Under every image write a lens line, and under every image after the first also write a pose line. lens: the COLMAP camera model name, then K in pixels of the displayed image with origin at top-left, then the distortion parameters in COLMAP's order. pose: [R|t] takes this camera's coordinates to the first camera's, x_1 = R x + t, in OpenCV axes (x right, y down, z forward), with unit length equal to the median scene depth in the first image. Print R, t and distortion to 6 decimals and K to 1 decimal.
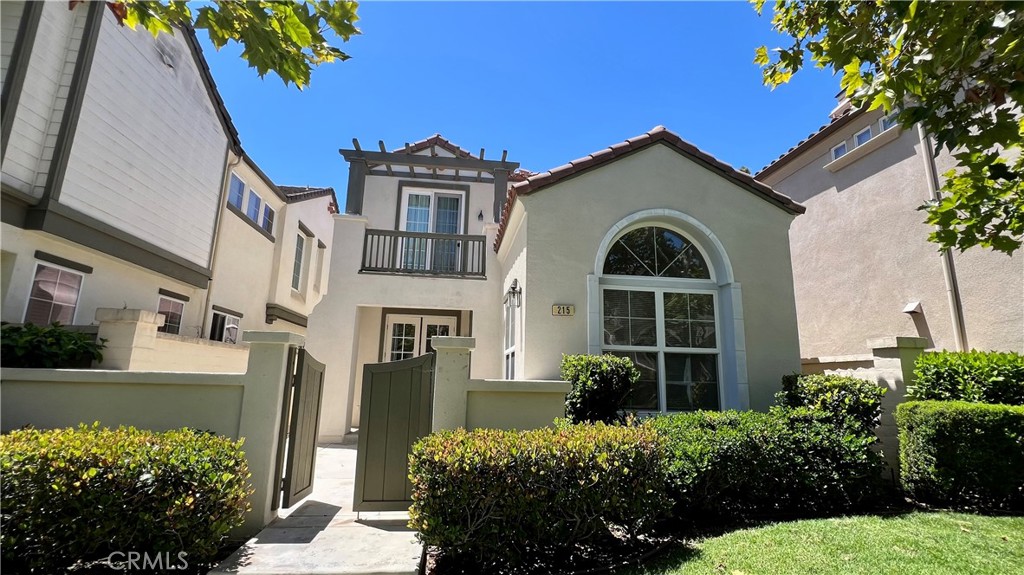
lens RADIAL K [[457.1, 0, 507.7], [0, 457.1, 292.2], [0, 0, 1]] dist [0.010325, 0.000011]
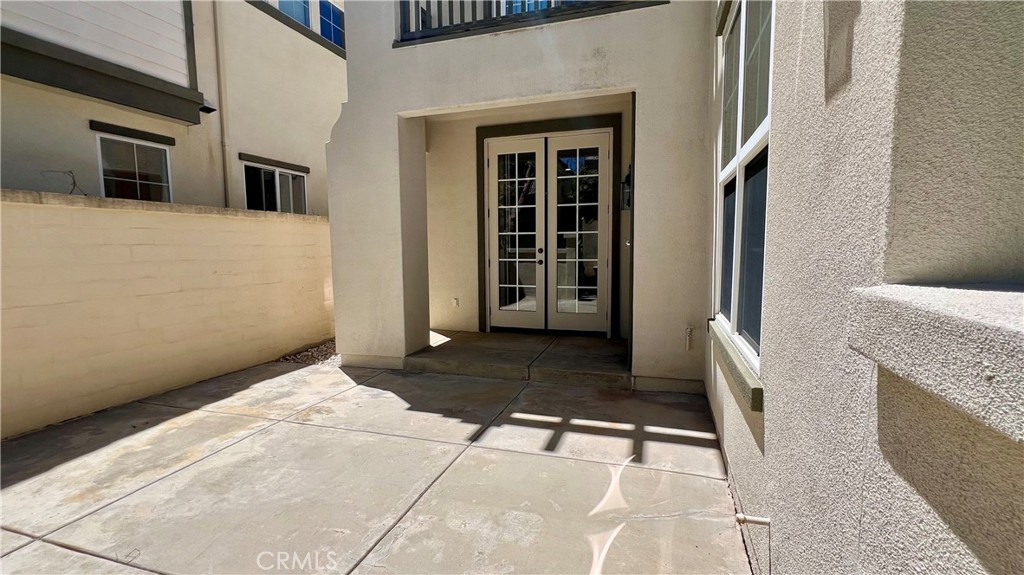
lens RADIAL K [[457.1, 0, 507.0], [0, 457.1, 279.0], [0, 0, 1]] dist [0.010325, 0.000011]
pose [[0.902181, -0.000651, -0.431357, -0.003300], [0.113907, 0.964864, 0.236777, 0.122488], [0.416047, -0.262751, 0.870556, 0.713516]]
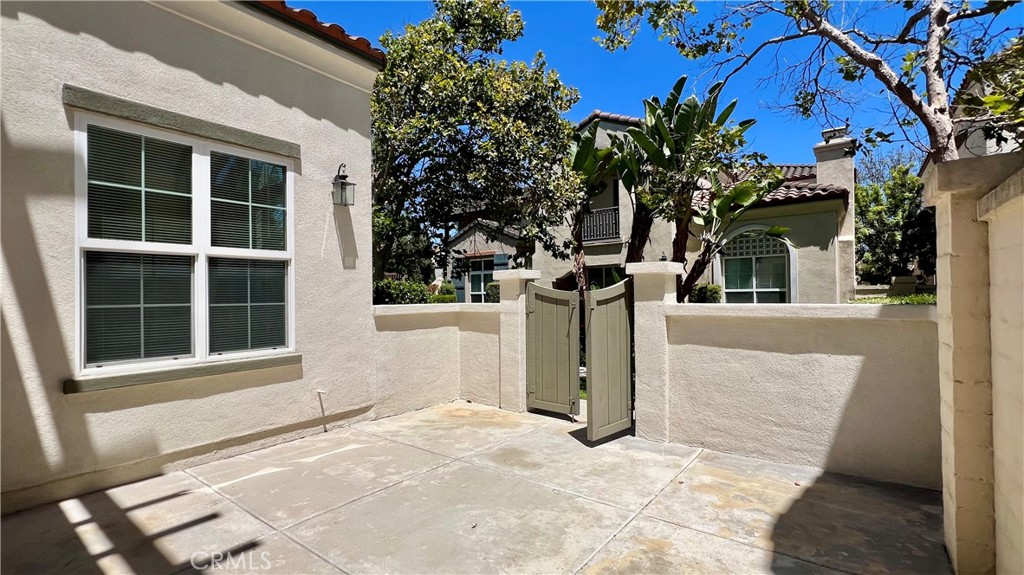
lens RADIAL K [[457.1, 0, 510.6], [0, 457.1, 291.5], [0, 0, 1]] dist [0.010325, 0.000011]
pose [[-0.709541, -0.004387, 0.704650, -0.604215], [-0.135973, 0.982040, -0.130804, 0.201128], [-0.691420, -0.188624, -0.697394, 1.188806]]
